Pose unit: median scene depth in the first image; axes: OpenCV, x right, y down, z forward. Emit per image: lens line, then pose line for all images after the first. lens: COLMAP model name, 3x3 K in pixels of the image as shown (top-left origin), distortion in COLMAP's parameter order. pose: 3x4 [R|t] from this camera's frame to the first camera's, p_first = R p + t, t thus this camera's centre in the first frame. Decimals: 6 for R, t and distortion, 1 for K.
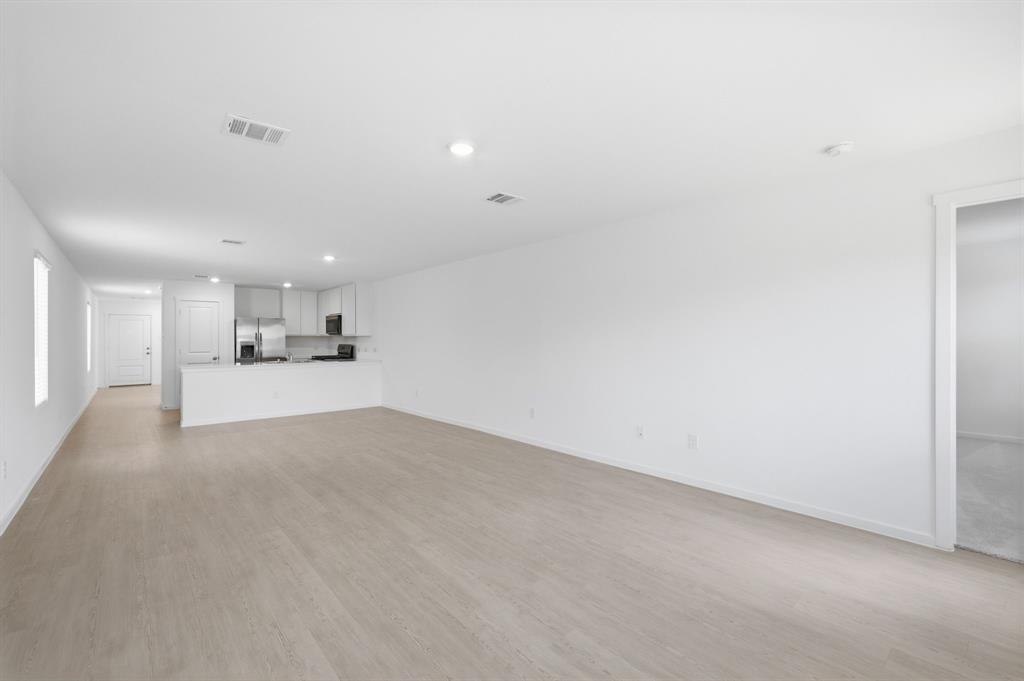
lens RADIAL K [[429.3, 0, 512.0], [0, 429.3, 340.5], [0, 0, 1]] dist [0.000436, -0.000116]
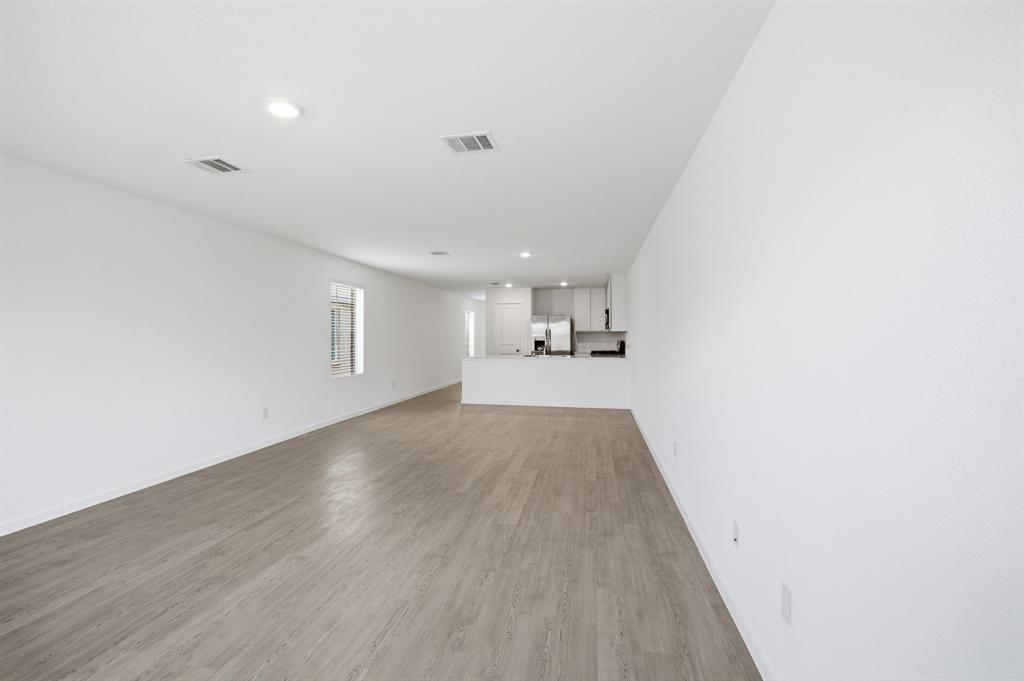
lens RADIAL K [[429.3, 0, 512.0], [0, 429.3, 340.5], [0, 0, 1]] dist [0.000436, -0.000116]
pose [[0.621152, 0.012365, -0.783592, 0.251994], [-0.003383, 0.999909, 0.013097, -0.002521], [0.783683, -0.005484, 0.621137, 0.253391]]
